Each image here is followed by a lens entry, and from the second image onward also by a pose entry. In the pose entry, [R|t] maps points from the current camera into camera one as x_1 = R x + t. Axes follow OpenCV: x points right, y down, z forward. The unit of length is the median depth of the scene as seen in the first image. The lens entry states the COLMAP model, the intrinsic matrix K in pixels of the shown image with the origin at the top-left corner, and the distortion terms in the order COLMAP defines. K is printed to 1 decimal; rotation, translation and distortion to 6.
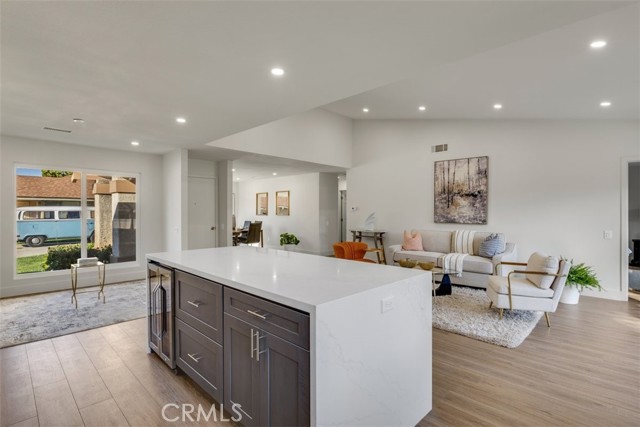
lens RADIAL K [[309.6, 0, 320.0], [0, 309.6, 213.5], [0, 0, 1]] dist [0.000787, 0.000039]
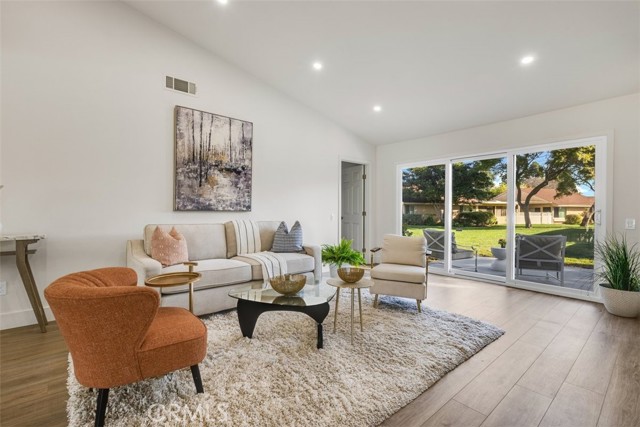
lens RADIAL K [[315.8, 0, 320.1], [0, 315.8, 206.4], [0, 0, 1]] dist [0.000050, -0.000109]
pose [[0.045670, 0.005076, 0.998944, -0.221001], [-0.005863, 0.999971, -0.004813, 0.024118], [-0.998939, -0.005637, 0.045699, 0.753909]]
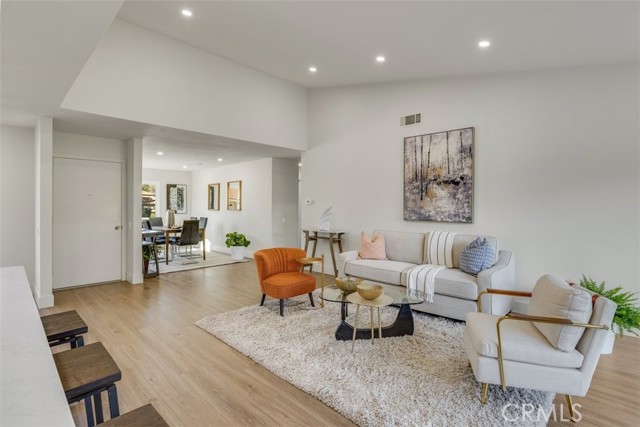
lens RADIAL K [[315.8, 0, 320.1], [0, 315.8, 206.4], [0, 0, 1]] dist [0.000050, -0.000109]
pose [[0.999954, -0.001583, 0.009457, 0.174050], [0.001631, 0.999986, -0.005105, -0.000359], [-0.009449, 0.005120, 0.999942, 0.267343]]
